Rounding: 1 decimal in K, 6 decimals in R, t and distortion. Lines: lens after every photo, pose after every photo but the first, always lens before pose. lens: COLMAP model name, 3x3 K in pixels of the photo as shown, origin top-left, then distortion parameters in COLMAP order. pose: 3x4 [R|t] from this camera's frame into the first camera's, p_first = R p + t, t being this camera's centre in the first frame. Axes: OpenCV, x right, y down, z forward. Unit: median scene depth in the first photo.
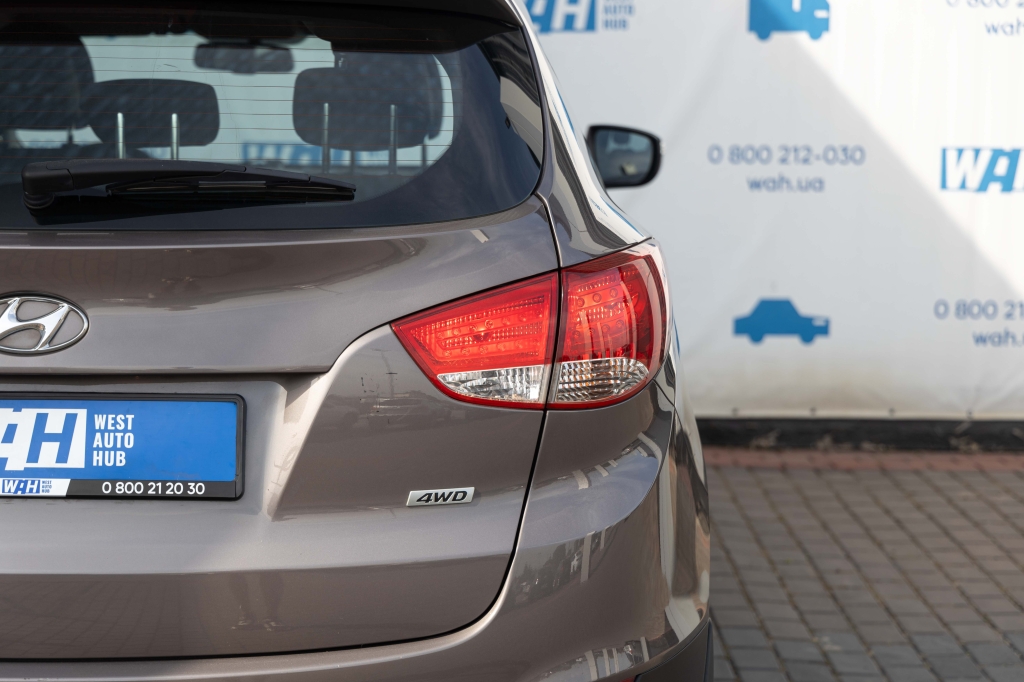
lens RADIAL K [[1968.9, 0, 512.0], [0, 1968.9, 341.0], [0, 0, 1]] dist [0.009856, -0.015534]
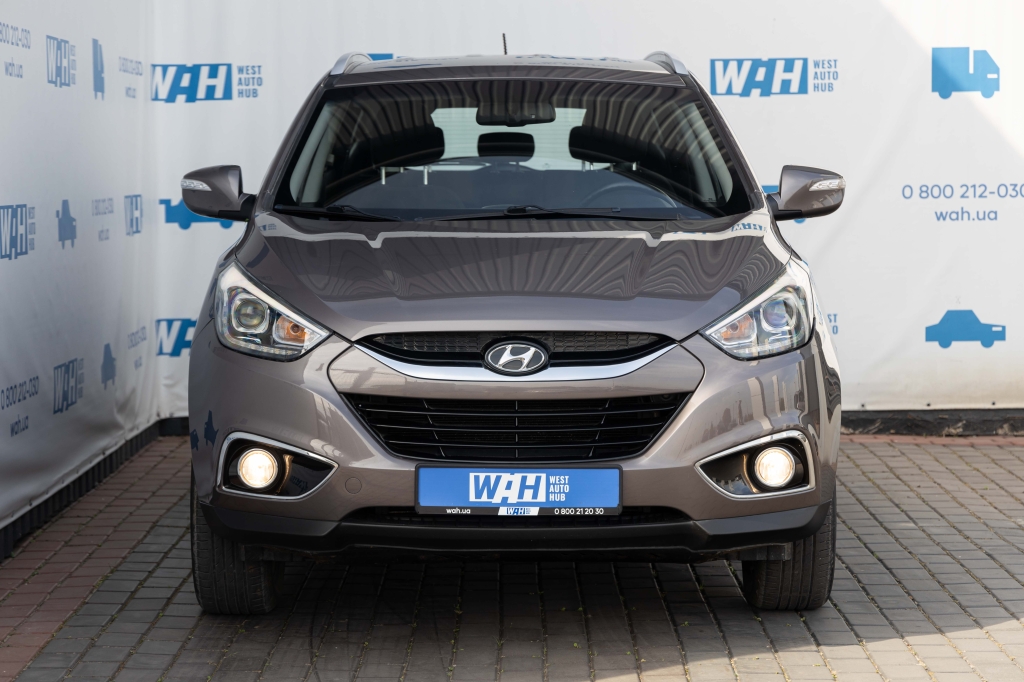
lens RADIAL K [[2568.9, 0, 512.0], [0, 2568.9, 341.0], [0, 0, 1]] dist [0.070351, -0.530058]
pose [[0.999728, -0.018862, -0.013704, -0.147015], [0.018043, 0.998178, -0.057577, 0.102228], [0.014766, 0.057314, 0.998247, -0.711654]]
